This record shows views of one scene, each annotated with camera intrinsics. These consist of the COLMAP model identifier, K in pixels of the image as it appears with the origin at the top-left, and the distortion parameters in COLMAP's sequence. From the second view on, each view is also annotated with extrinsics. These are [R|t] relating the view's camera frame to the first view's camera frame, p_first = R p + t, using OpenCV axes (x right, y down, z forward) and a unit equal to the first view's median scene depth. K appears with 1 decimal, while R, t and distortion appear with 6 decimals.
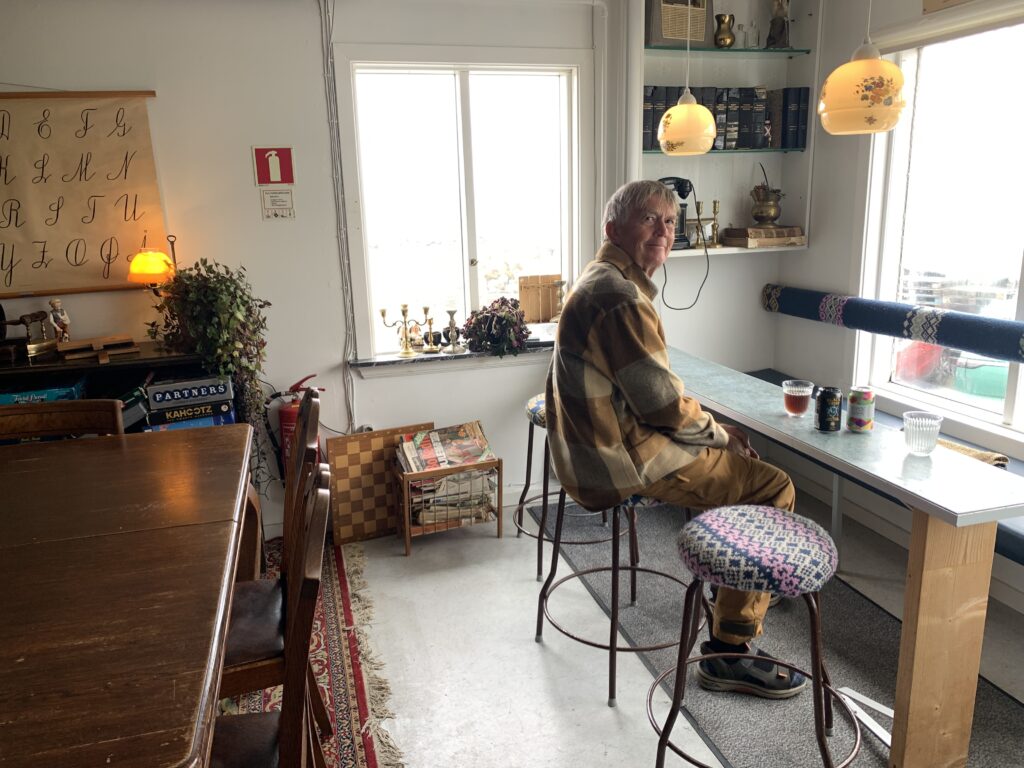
lens RADIAL K [[796.4, 0, 512.0], [0, 796.4, 384.0], [0, 0, 1]] dist [0.004395, 0.002381]
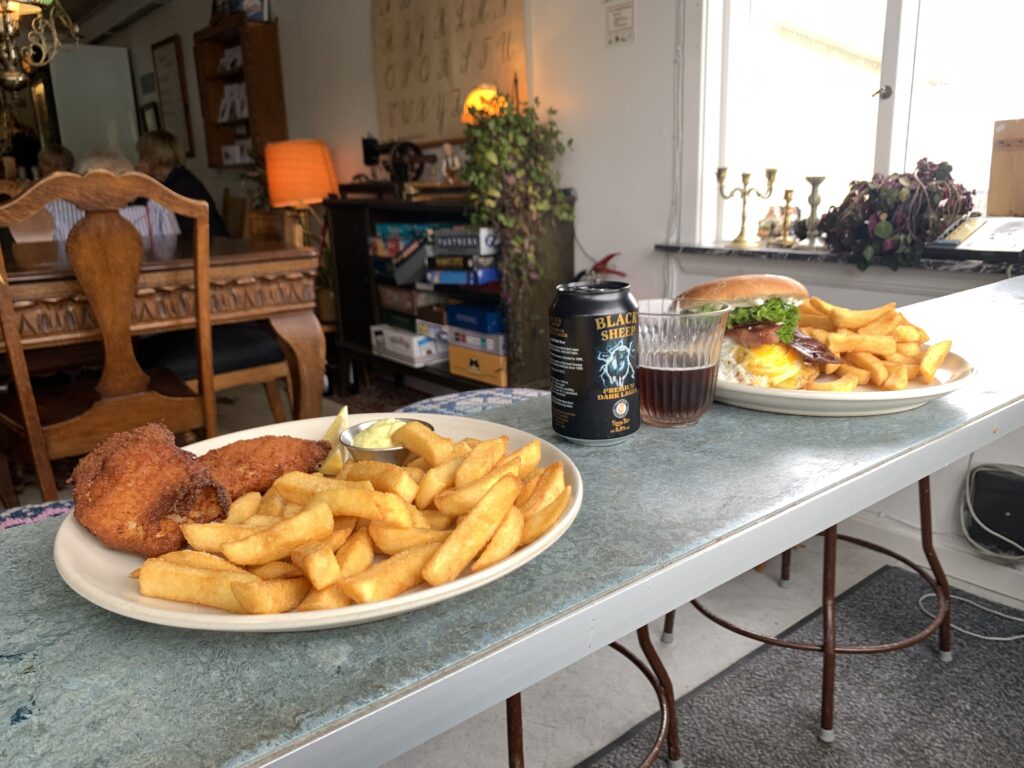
lens RADIAL K [[796.4, 0, 512.0], [0, 796.4, 384.0], [0, 0, 1]] dist [0.004395, 0.002381]
pose [[0.407467, 0.236738, -0.882001, 0.398553], [-0.203021, 0.965128, 0.165259, 0.003984], [0.890367, 0.111727, 0.441320, 0.569166]]
